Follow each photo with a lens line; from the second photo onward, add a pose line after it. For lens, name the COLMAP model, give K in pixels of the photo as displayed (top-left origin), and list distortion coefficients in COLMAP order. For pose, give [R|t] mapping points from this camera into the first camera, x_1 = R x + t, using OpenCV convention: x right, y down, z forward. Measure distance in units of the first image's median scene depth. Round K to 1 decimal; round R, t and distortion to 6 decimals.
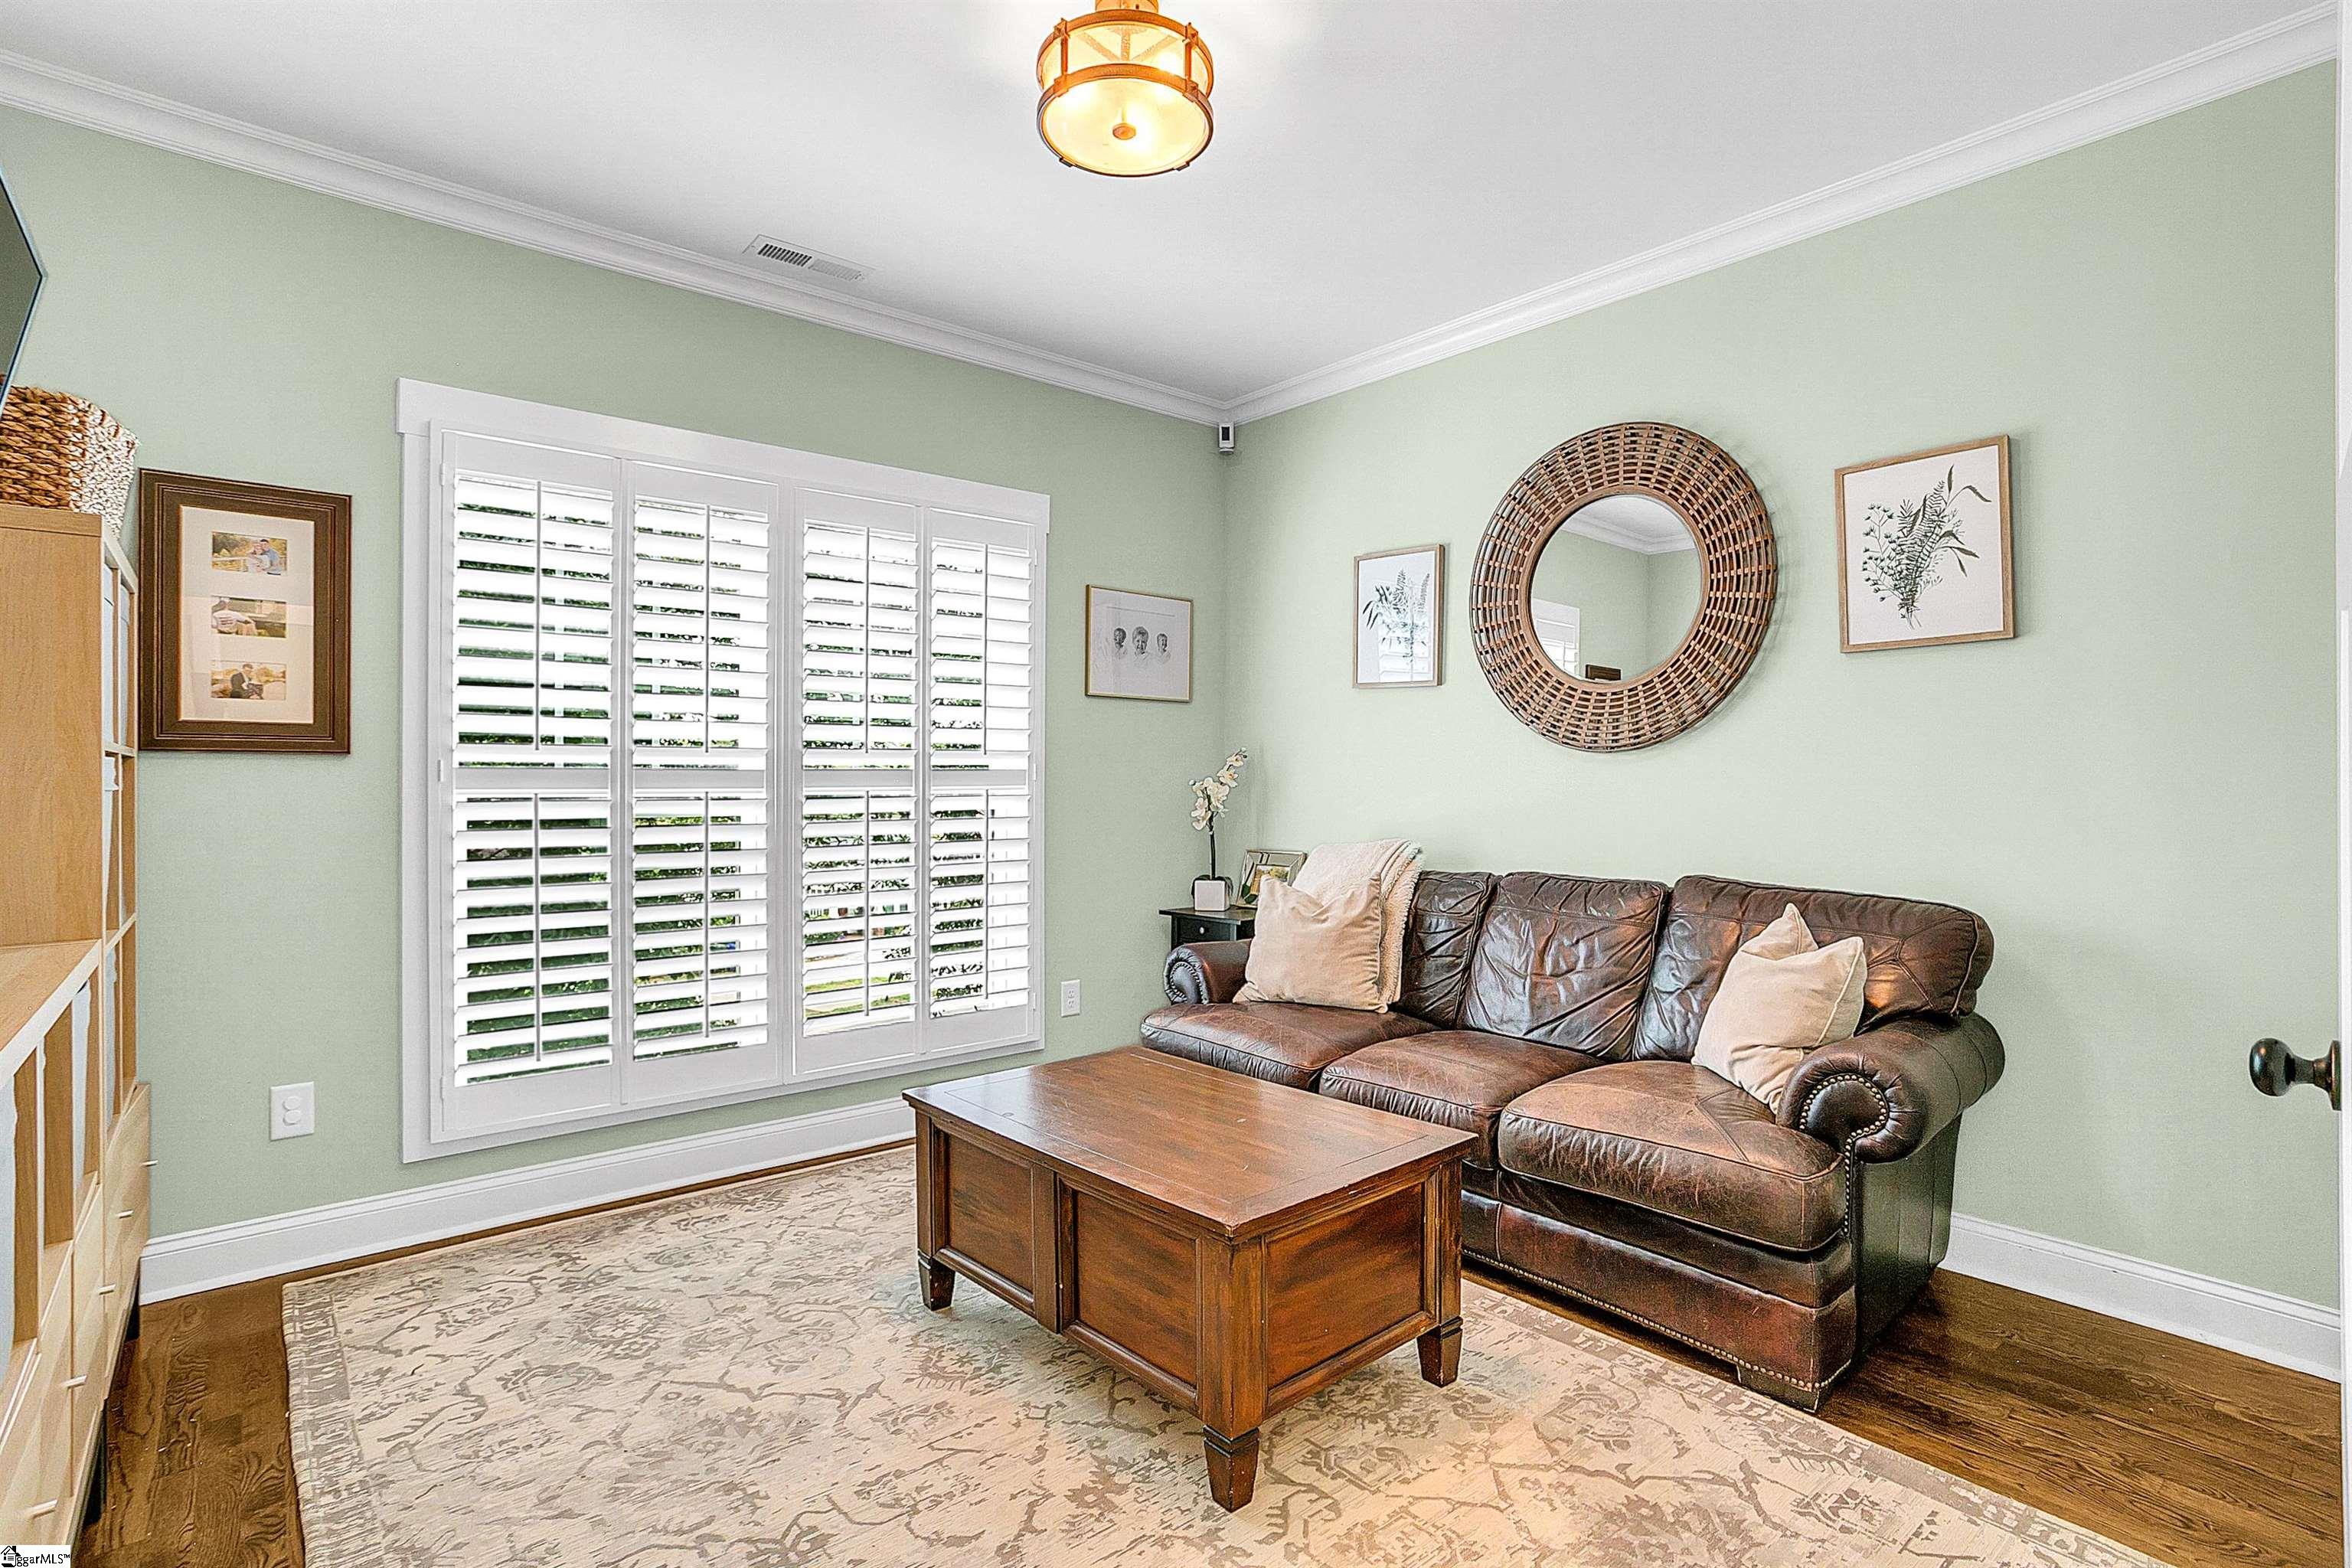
lens RADIAL K [[1142.6, 0, 1193.3], [0, 1142.6, 773.8], [0, 0, 1]] dist [-0.062189, 0.037069]
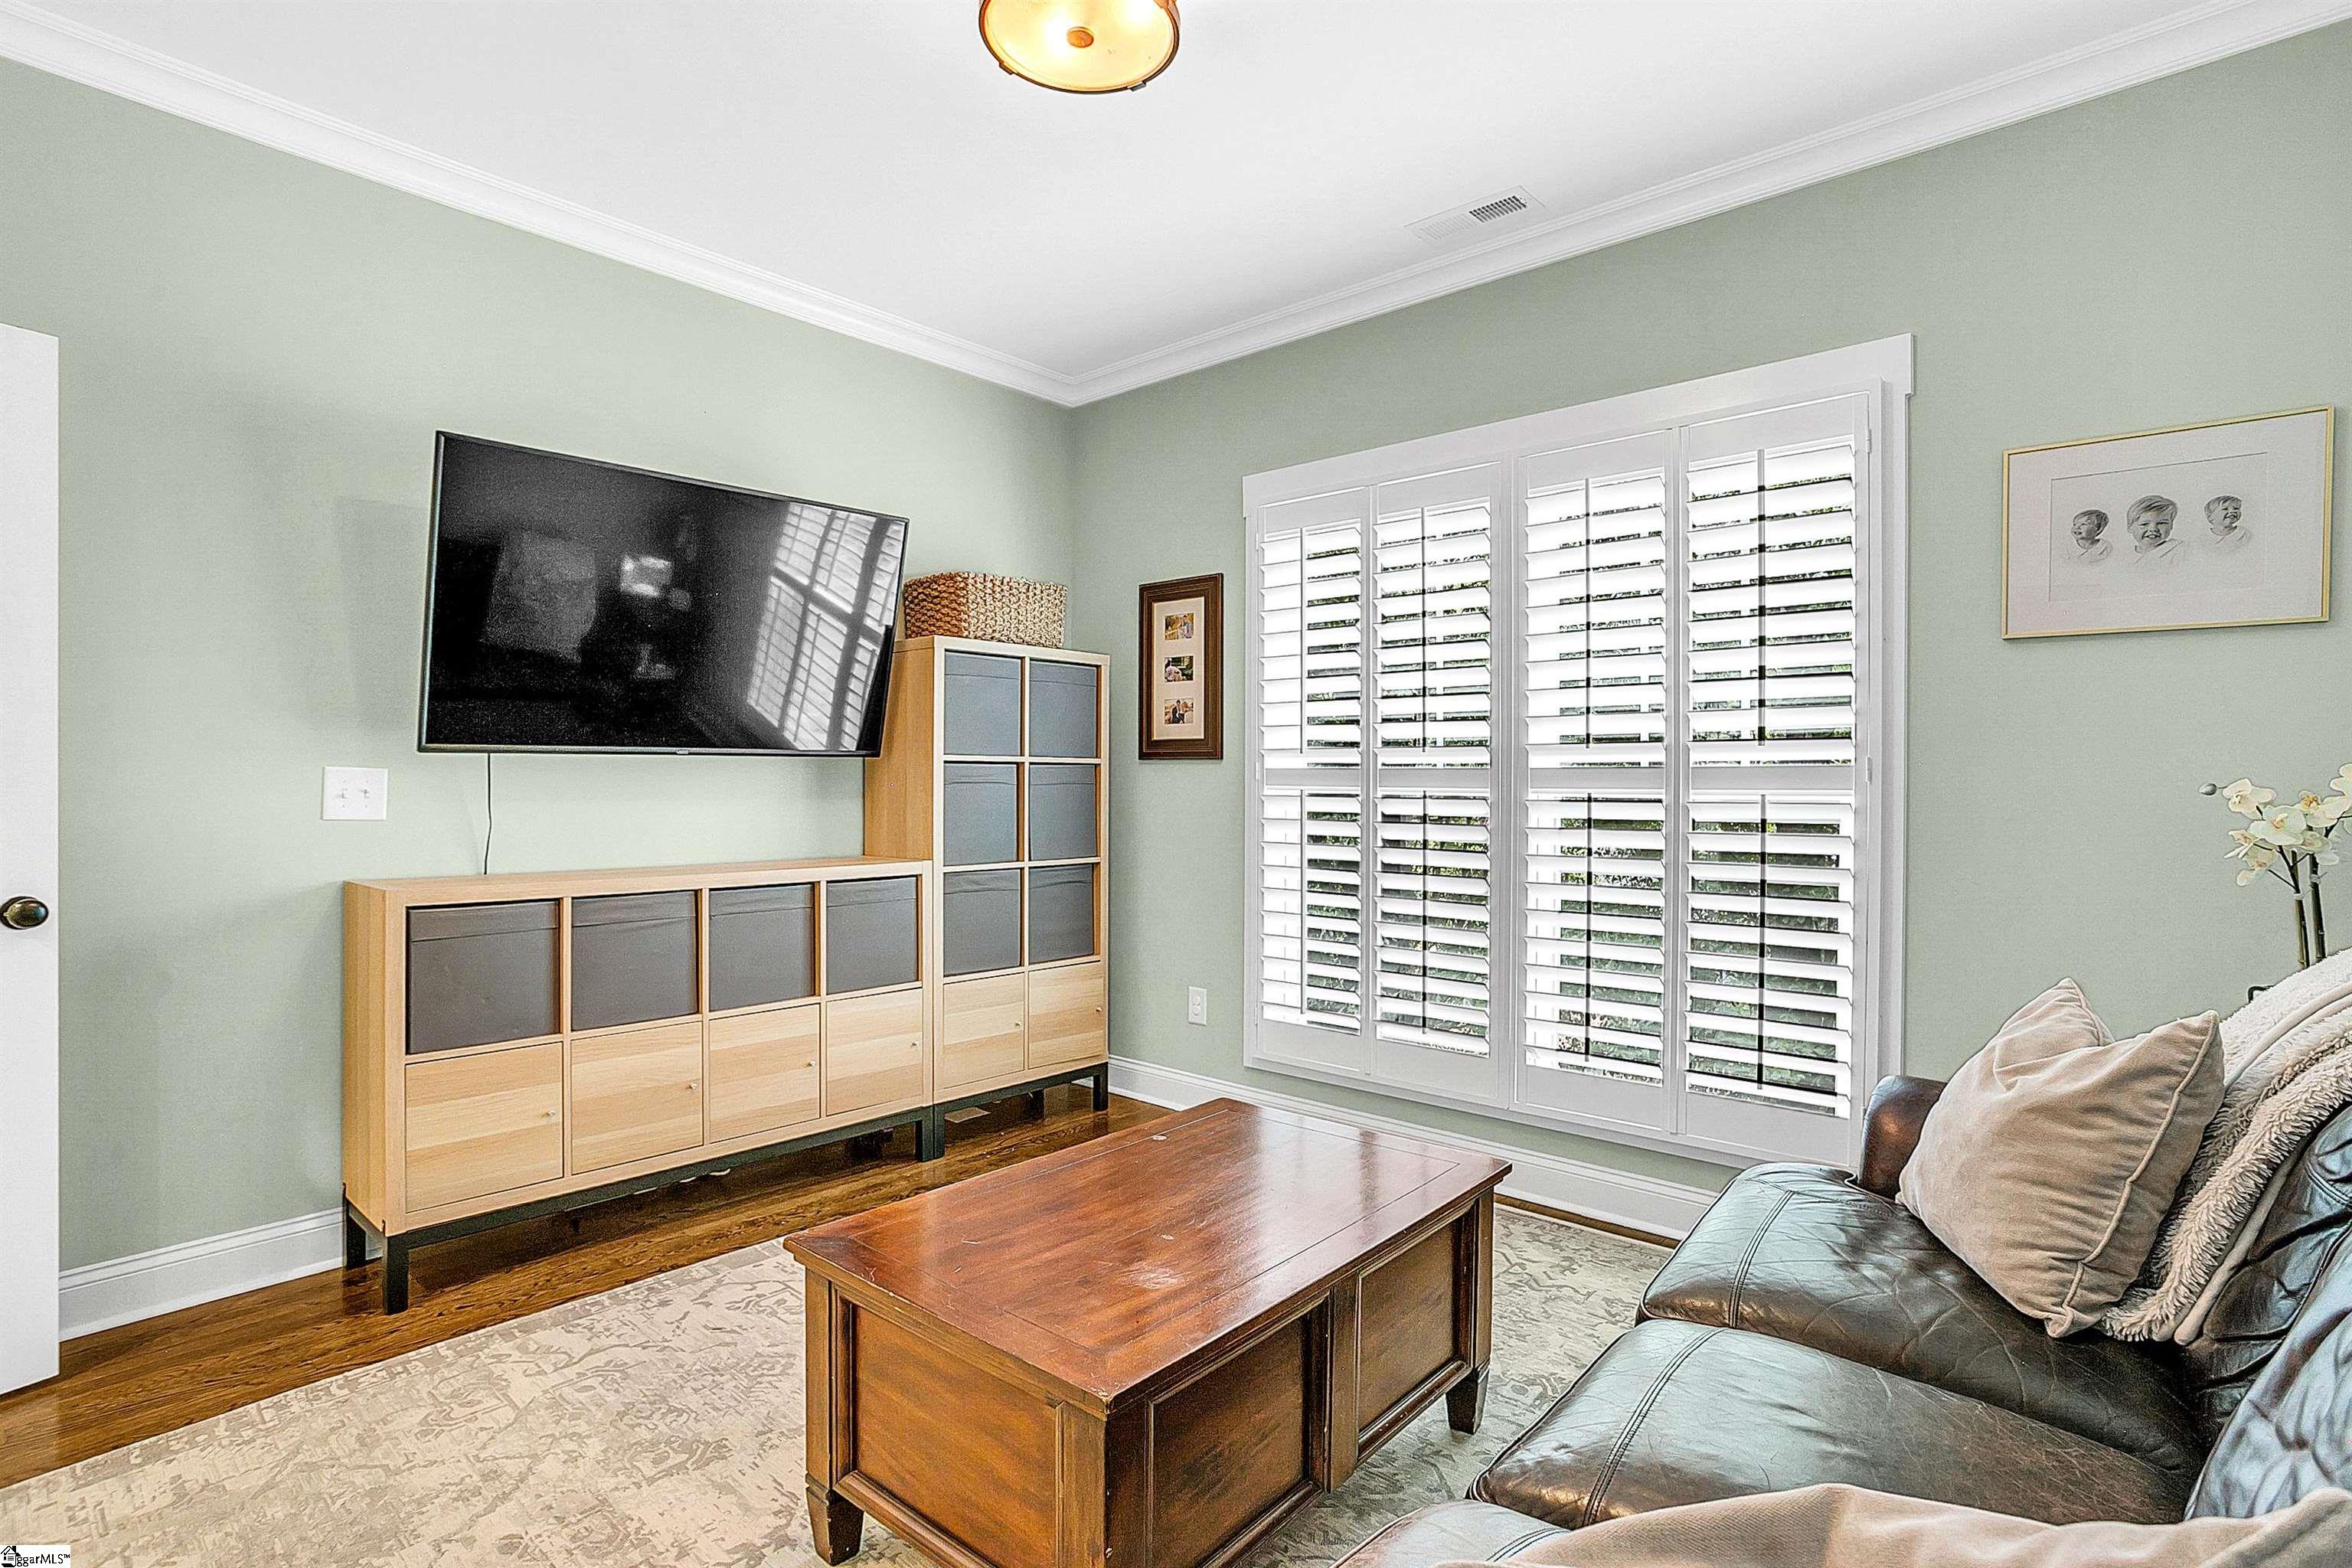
lens RADIAL K [[1155.9, 0, 1176.0], [0, 1155.9, 784.0], [0, 0, 1]] dist [-0.000217, -0.000243]
pose [[0.147781, 0.008919, -0.988980, 0.605784], [0.001786, 0.999955, 0.009285, -0.000487], [0.989018, -0.003139, 0.147758, 0.675863]]
